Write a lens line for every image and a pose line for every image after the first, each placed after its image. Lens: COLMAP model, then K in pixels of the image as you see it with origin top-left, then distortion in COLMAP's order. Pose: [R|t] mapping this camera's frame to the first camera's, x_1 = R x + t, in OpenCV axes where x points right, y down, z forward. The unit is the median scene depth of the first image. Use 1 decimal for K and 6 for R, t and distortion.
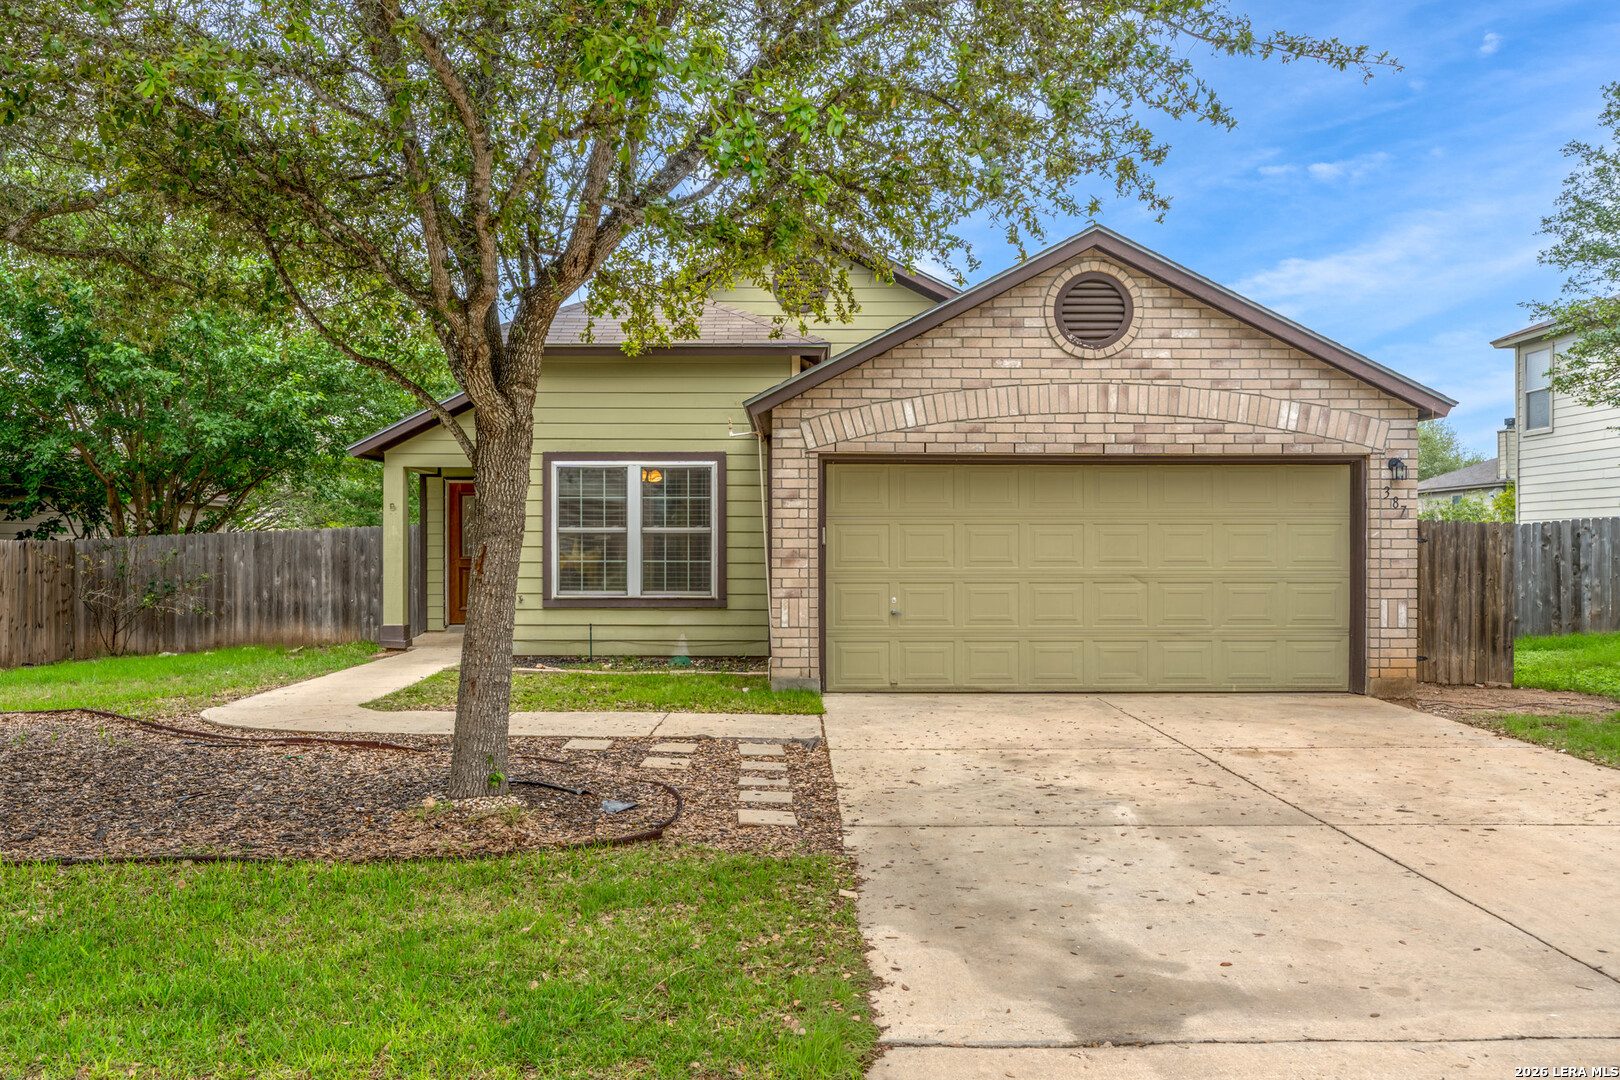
lens RADIAL K [[1361.6, 0, 799.5], [0, 1361.6, 541.5], [0, 0, 1]] dist [-0.010964, 0.012194]
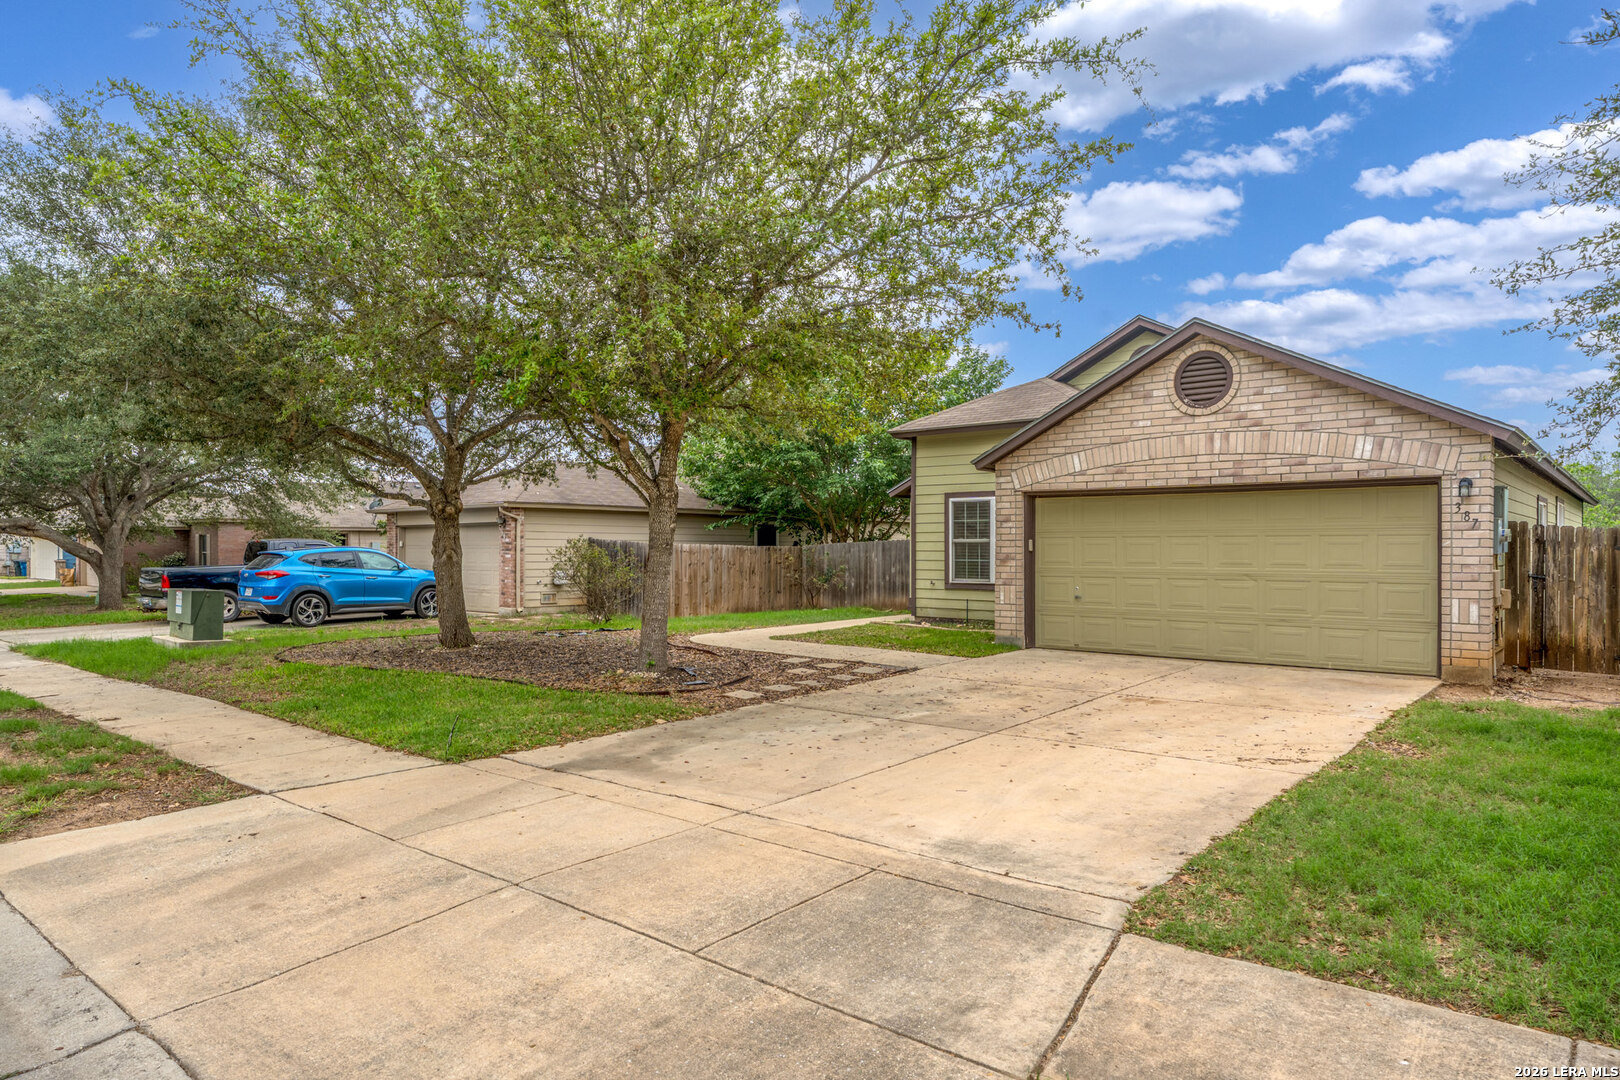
lens RADIAL K [[990.9, 0, 827.3], [0, 990.9, 544.5], [0, 0, 1]] dist [0.005444, 0.000493]
pose [[0.772030, -0.001380, -0.635585, 0.556446], [0.002407, 0.999997, 0.000753, -0.006367], [0.635582, -0.002111, 0.772031, -0.006368]]
